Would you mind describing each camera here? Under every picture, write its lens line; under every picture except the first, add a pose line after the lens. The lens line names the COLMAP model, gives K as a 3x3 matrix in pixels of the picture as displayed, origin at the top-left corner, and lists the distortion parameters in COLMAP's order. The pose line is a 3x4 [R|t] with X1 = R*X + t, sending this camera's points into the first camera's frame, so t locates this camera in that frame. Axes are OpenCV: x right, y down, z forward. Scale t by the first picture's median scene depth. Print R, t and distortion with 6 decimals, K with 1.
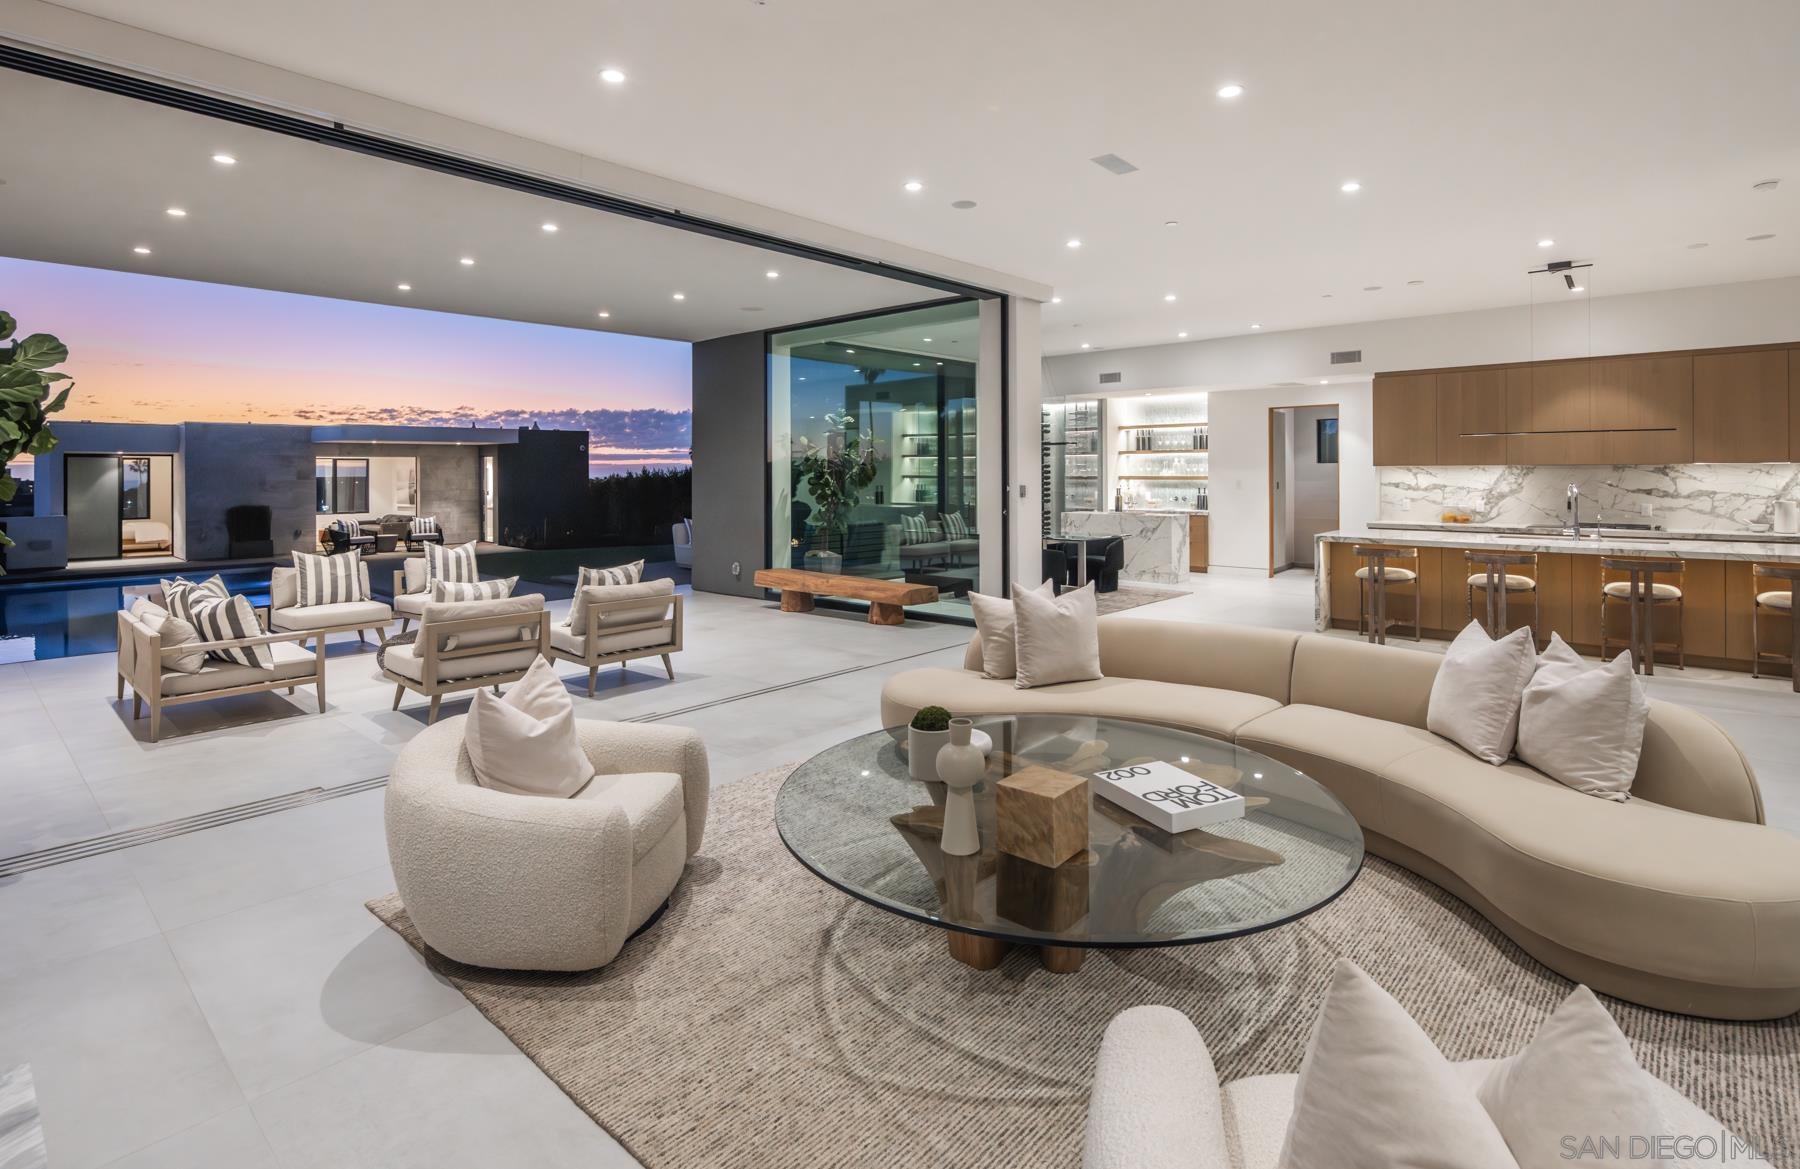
lens RADIAL K [[890.9, 0, 900.7], [0, 890.9, 474.9], [0, 0, 1]] dist [0.002135, 0.000167]
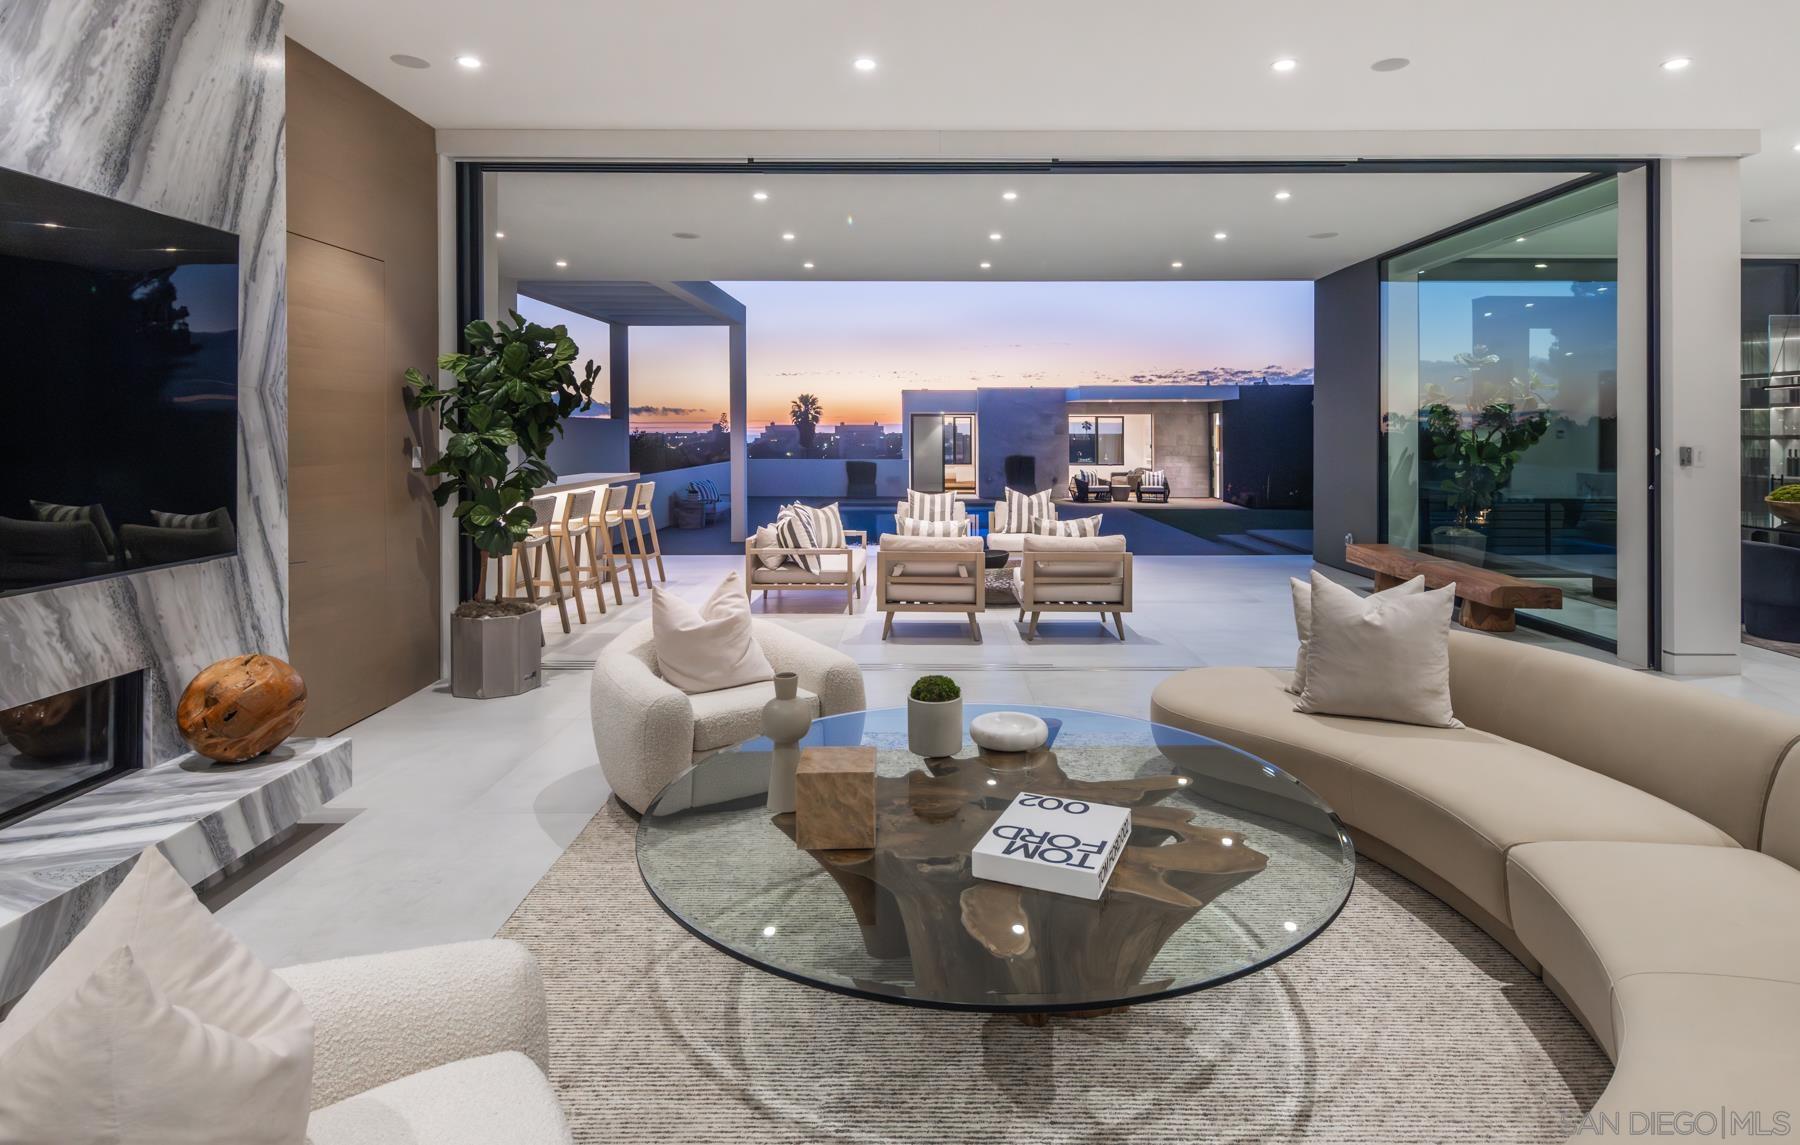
lens RADIAL K [[927.8, 0, 902.3], [0, 927.8, 436.2], [0, 0, 1]] dist [-0.000010, -0.000852]
pose [[0.663776, 0.009236, -0.747875, 0.258347], [-0.006478, 0.999957, 0.006599, 0.002840], [0.747904, 0.000465, 0.663807, 0.121664]]
